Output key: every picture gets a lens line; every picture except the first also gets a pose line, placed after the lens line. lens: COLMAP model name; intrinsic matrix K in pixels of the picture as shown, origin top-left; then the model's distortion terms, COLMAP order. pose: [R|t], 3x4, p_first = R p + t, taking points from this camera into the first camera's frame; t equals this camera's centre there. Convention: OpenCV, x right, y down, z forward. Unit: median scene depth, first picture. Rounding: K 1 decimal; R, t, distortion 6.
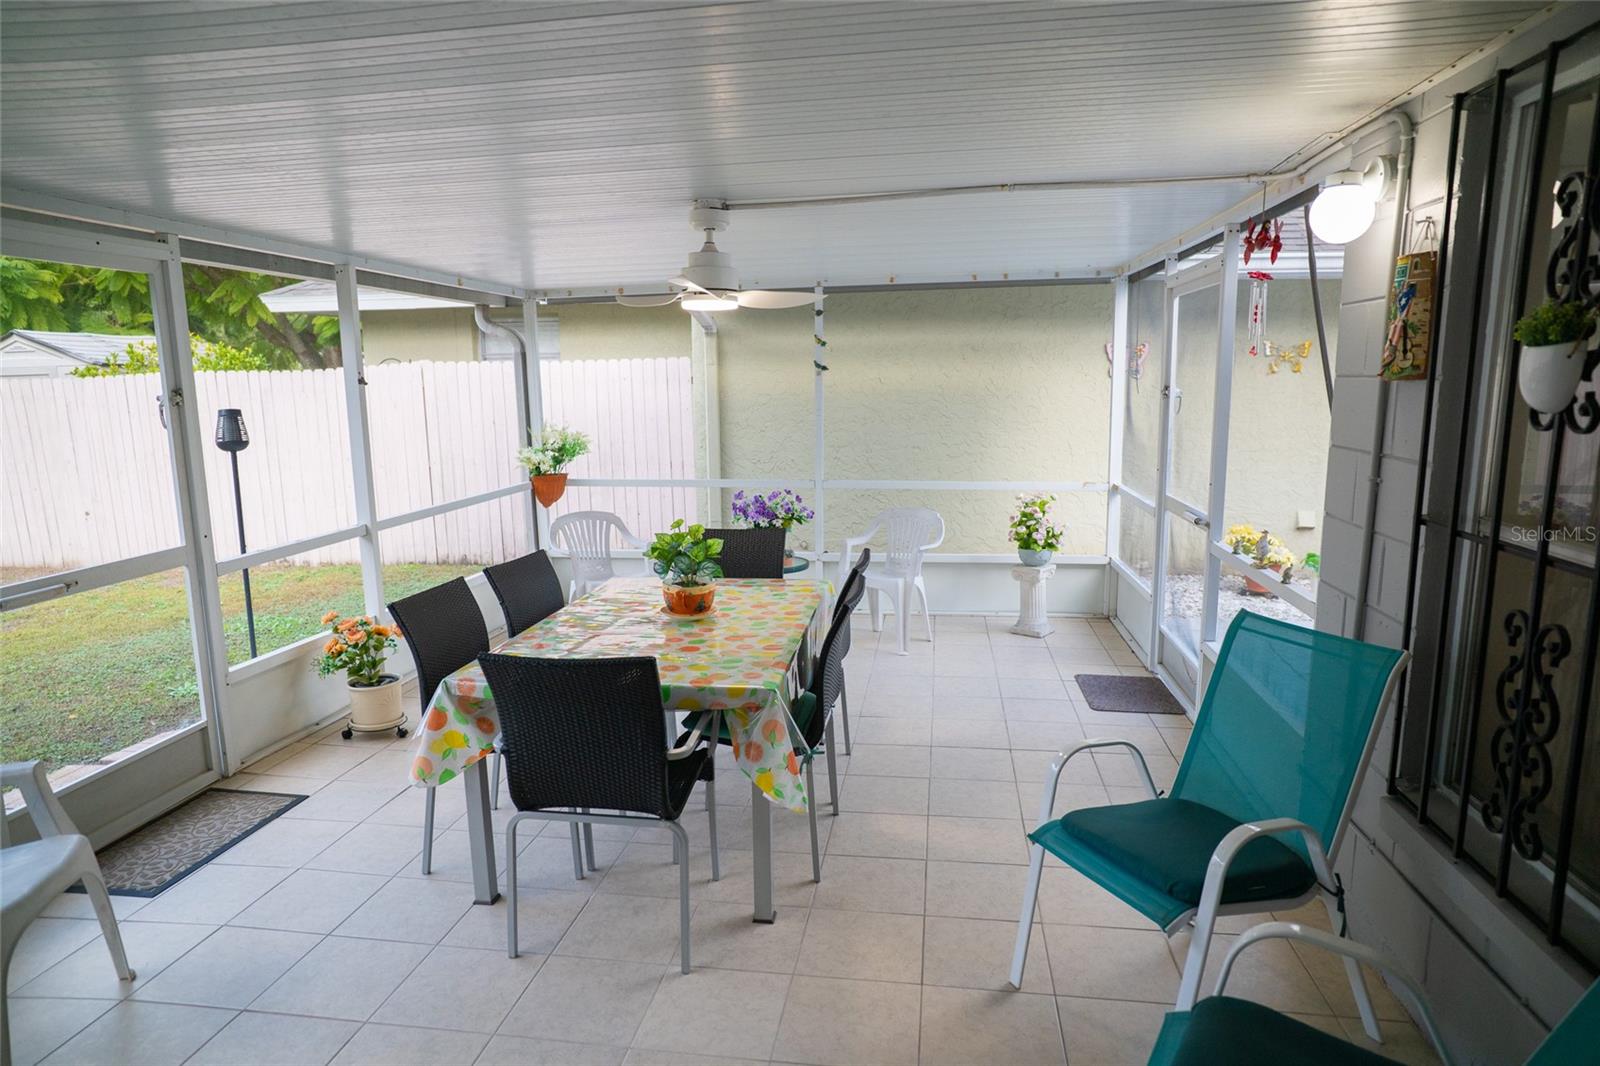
lens RADIAL K [[956.5, 0, 800.7], [0, 956.5, 537.3], [0, 0, 1]] dist [-0.060283, 0.044167]
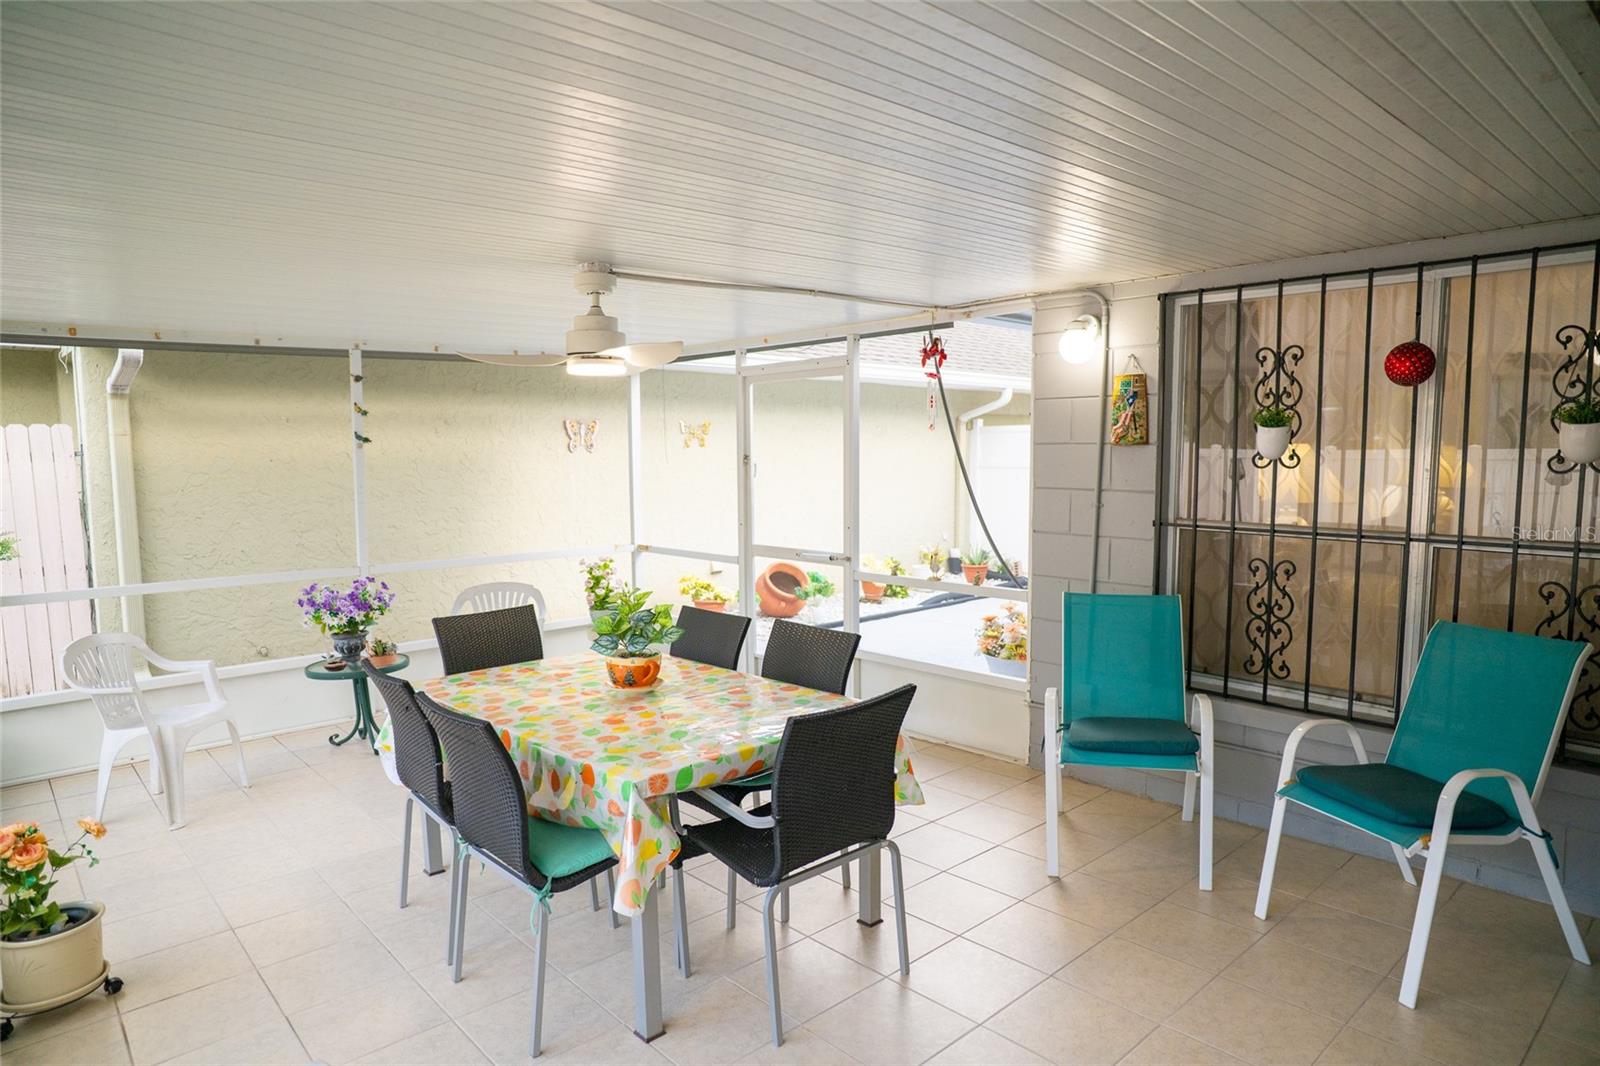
lens RADIAL K [[956.5, 0, 805.7], [0, 956.5, 539.0], [0, 0, 1]] dist [-0.060283, 0.044167]
pose [[0.629572, -0.067802, 0.773978, -0.532260], [0.130749, 0.991223, -0.019522, -0.018626], [-0.765861, 0.113487, 0.632912, 0.175385]]
